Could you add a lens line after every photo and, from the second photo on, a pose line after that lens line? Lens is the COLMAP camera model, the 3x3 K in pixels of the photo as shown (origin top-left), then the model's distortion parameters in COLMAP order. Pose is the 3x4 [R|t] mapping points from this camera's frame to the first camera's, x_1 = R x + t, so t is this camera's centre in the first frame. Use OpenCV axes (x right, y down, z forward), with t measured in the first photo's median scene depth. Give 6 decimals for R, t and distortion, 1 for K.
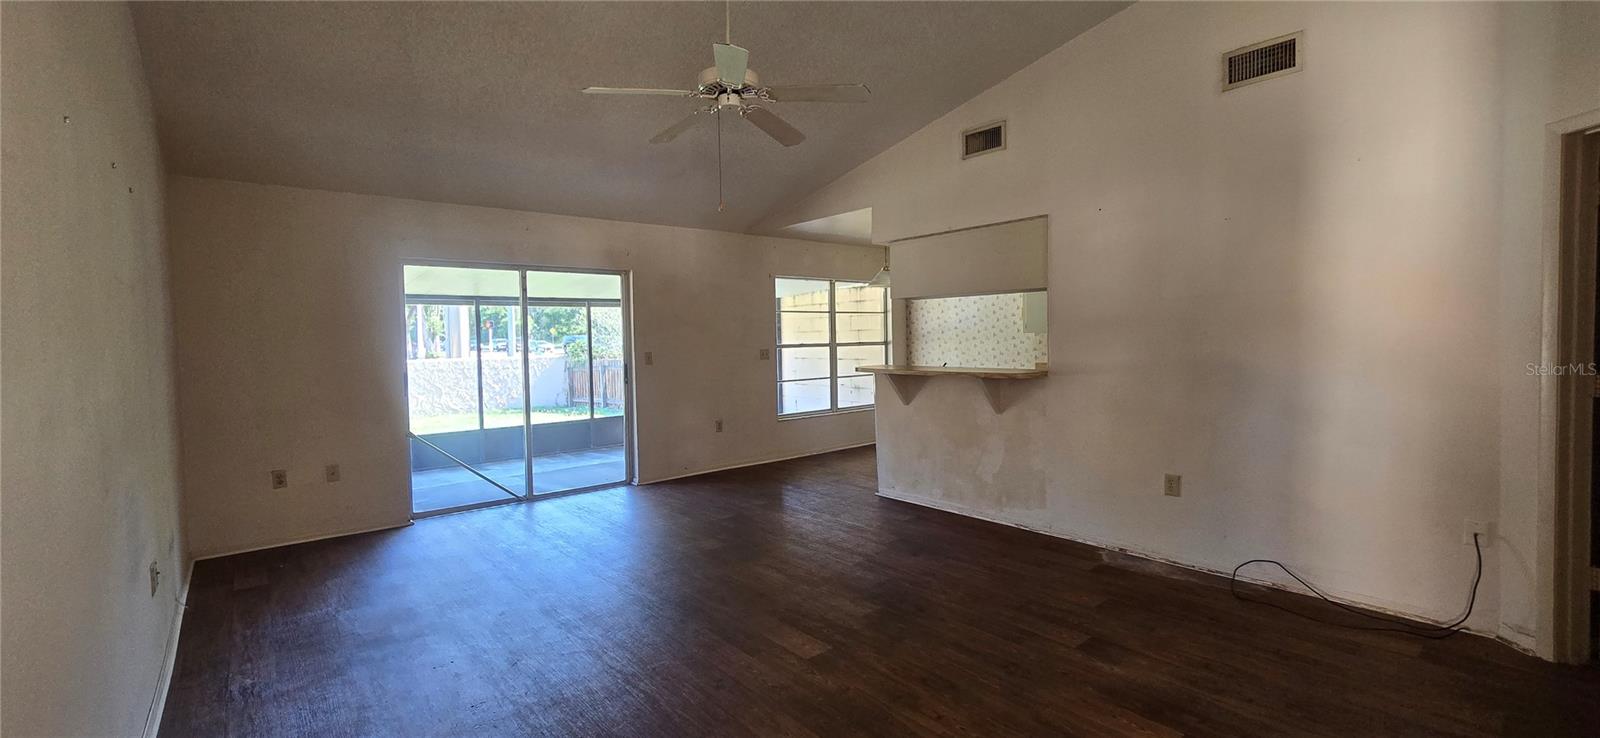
lens RADIAL K [[654.3, 0, 811.7], [0, 654.3, 374.5], [0, 0, 1]] dist [-0.005508, 0.000306]
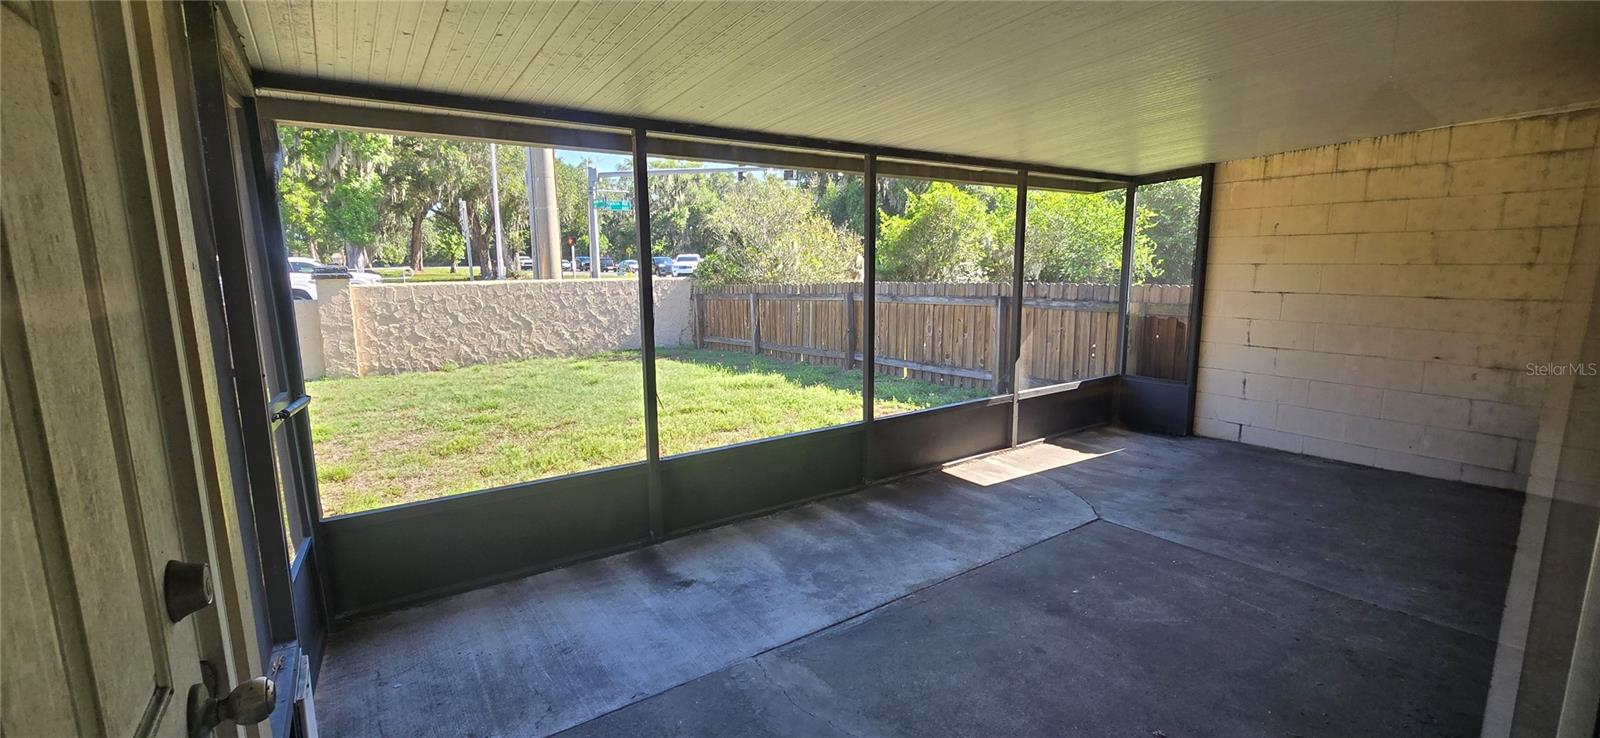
lens RADIAL K [[654.3, 0, 812.6], [0, 654.3, 371.4], [0, 0, 1]] dist [-0.005508, 0.000306]
pose [[0.995099, 0.028403, -0.094722, -0.376562], [-0.017781, 0.993644, 0.111152, -0.018240], [0.097277, -0.108923, 0.989279, 0.623185]]
